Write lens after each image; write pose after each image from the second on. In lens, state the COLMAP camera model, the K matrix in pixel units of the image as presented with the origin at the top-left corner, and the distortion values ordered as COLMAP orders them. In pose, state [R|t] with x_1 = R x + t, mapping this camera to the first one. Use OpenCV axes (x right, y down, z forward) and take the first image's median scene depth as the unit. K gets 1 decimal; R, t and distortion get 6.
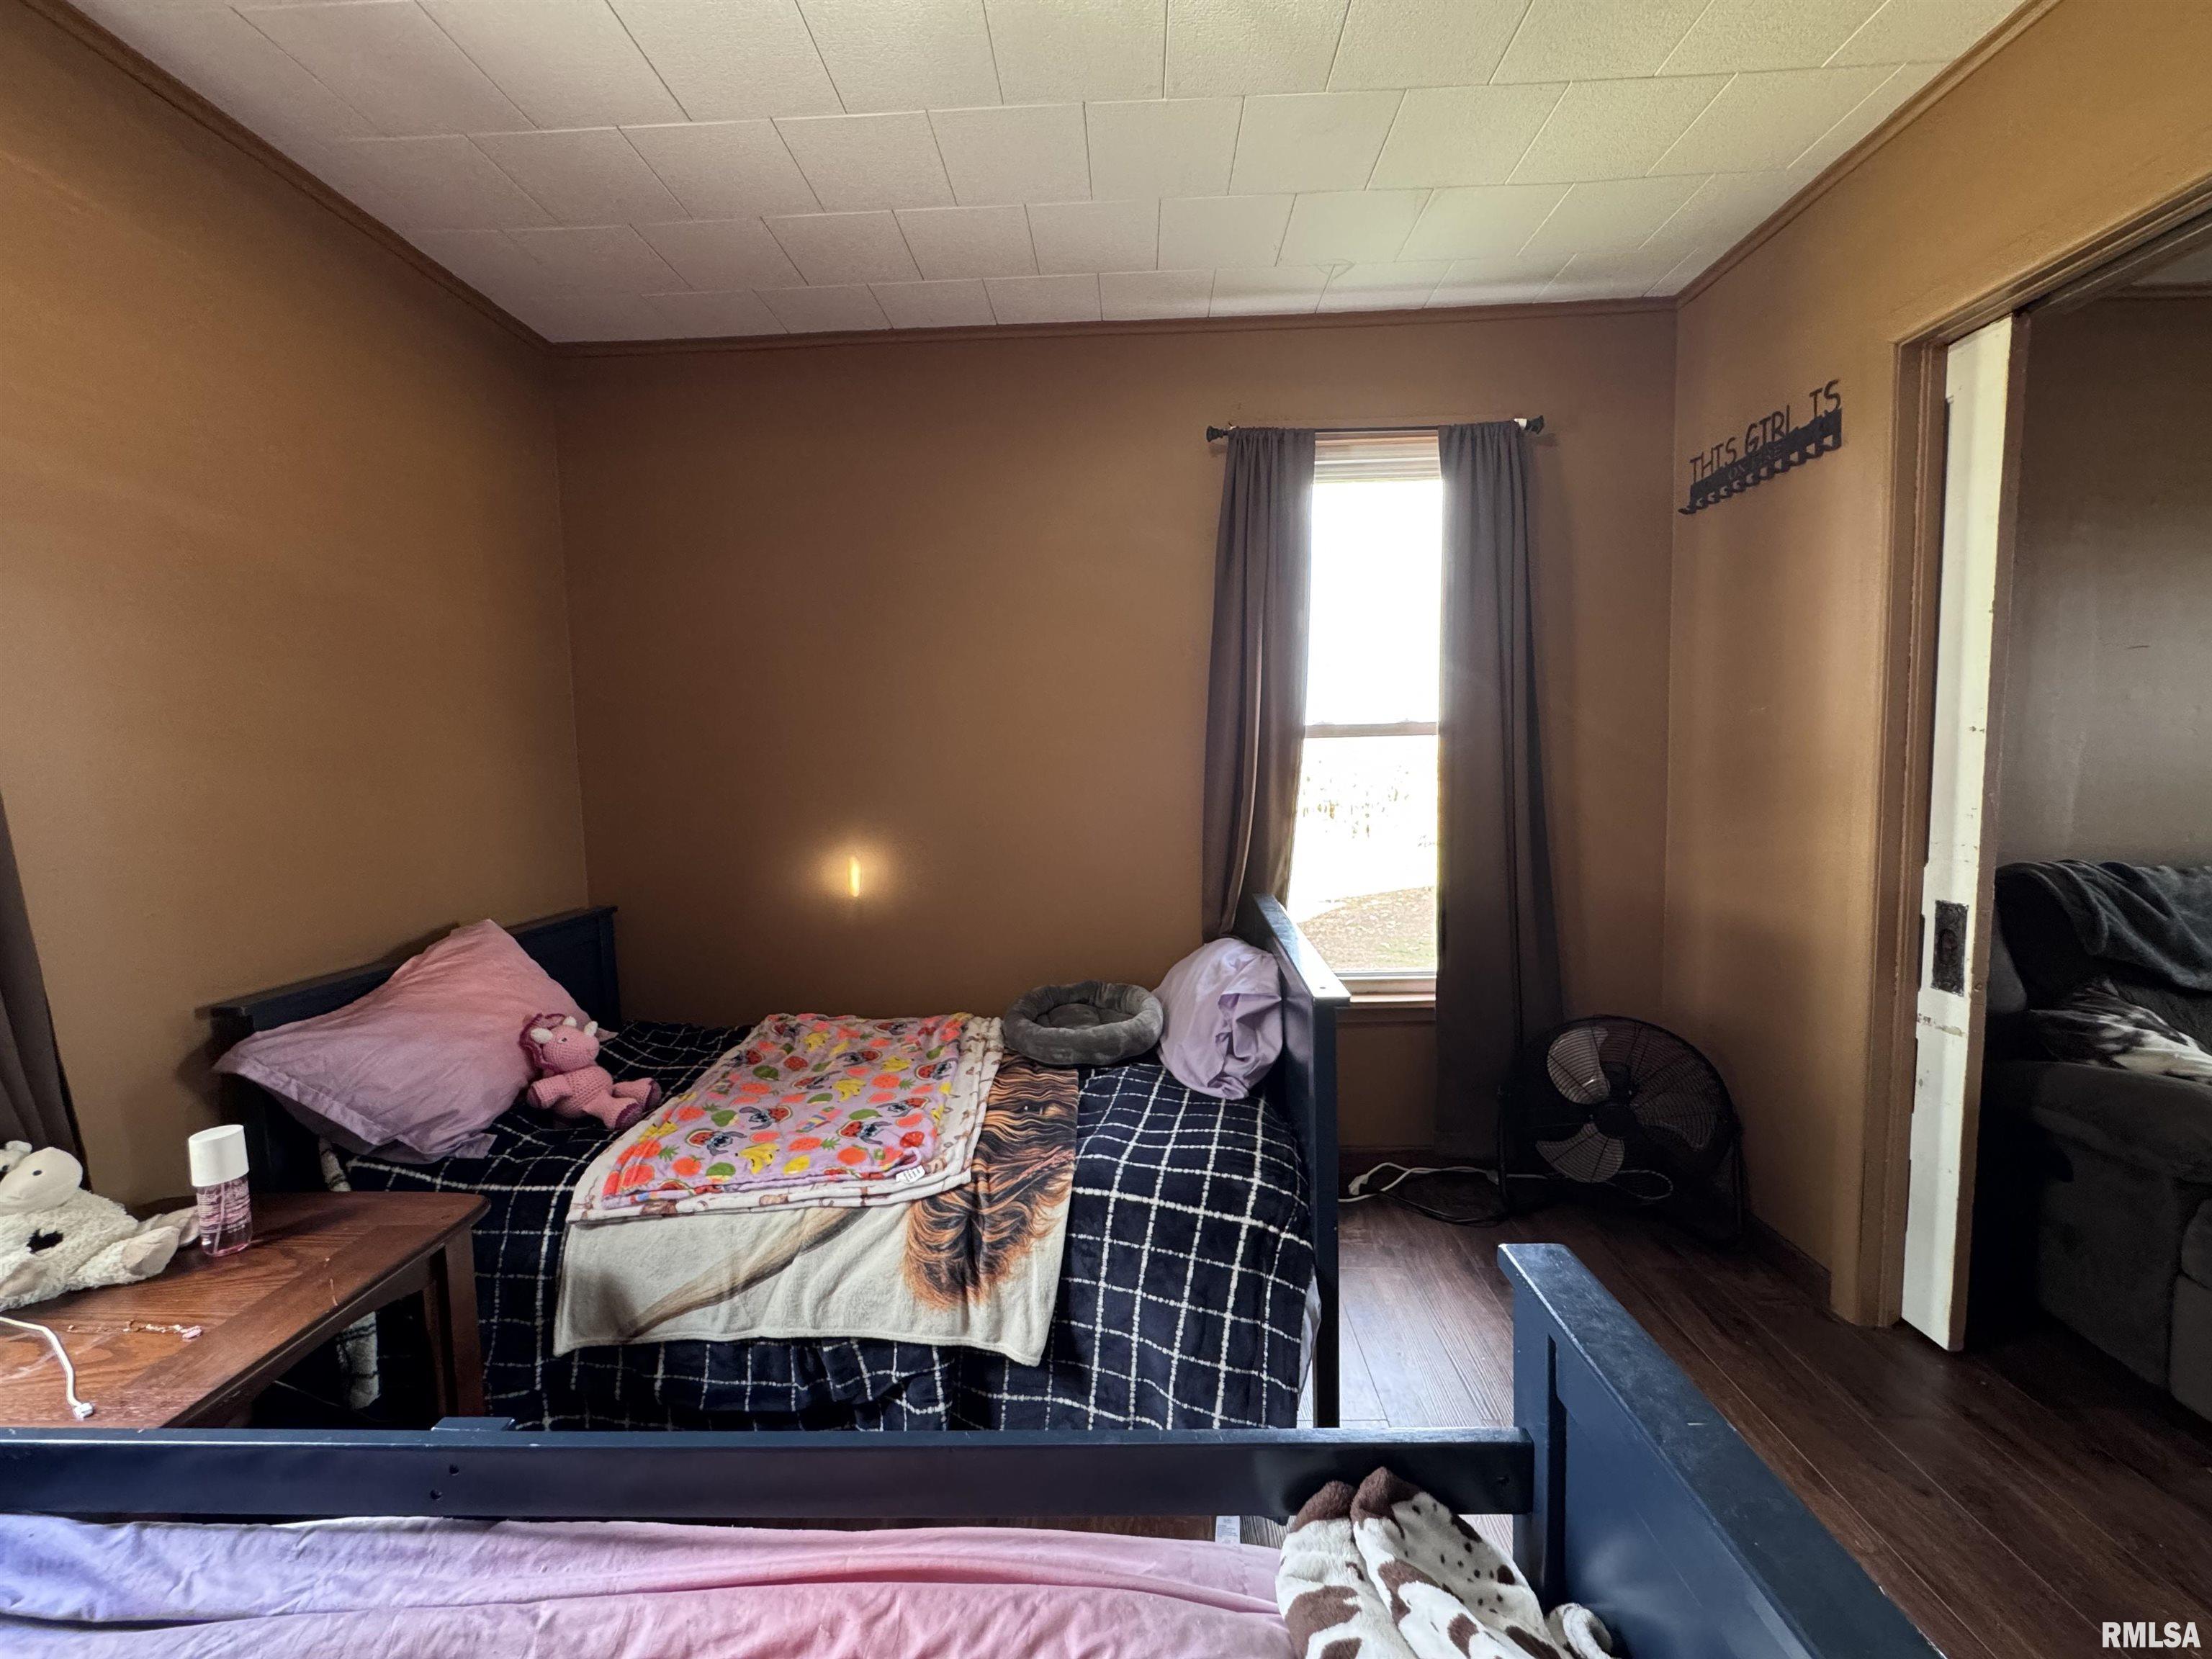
lens RADIAL K [[884.0, 0, 1103.8], [0, 884.0, 832.2], [0, 0, 1]] dist [-0.002929, 0.000043]
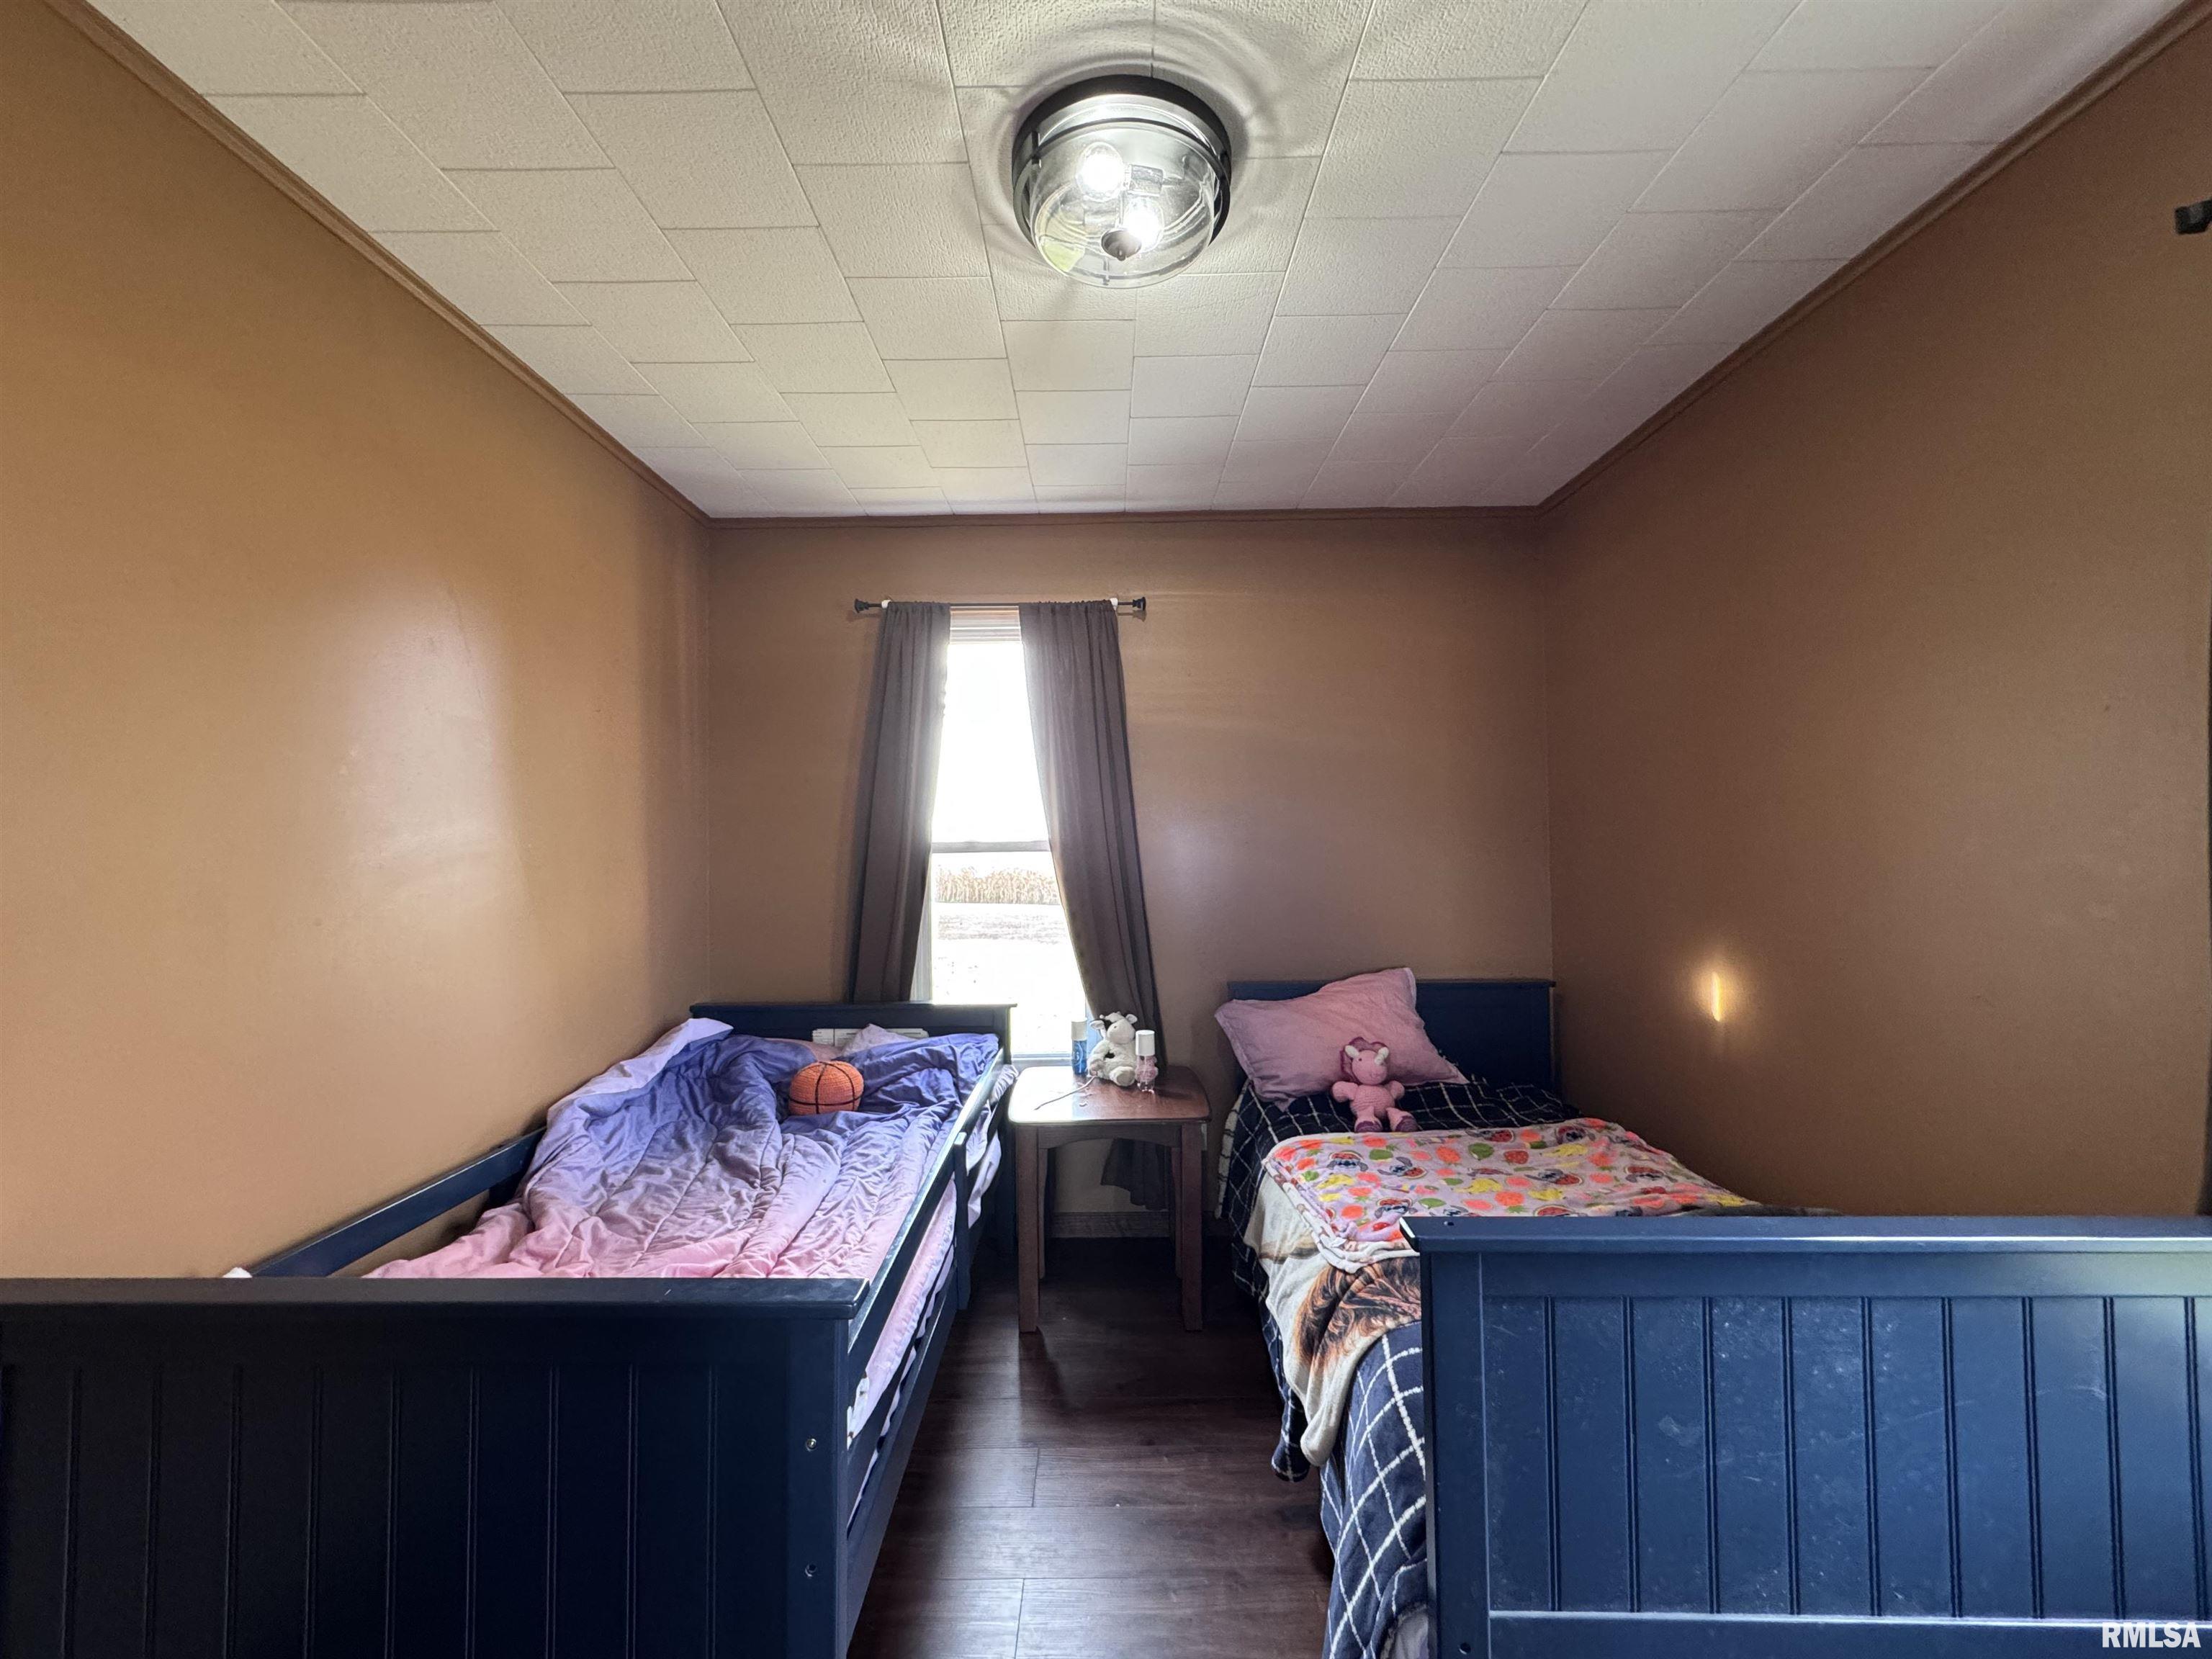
lens RADIAL K [[884.0, 0, 1098.3], [0, 884.0, 816.4], [0, 0, 1]] dist [-0.002929, 0.000043]
pose [[0.027711, -0.008592, -0.999579, 0.788017], [-0.069383, 0.997535, -0.010498, -0.103858], [0.997205, 0.069645, 0.027046, 0.549668]]
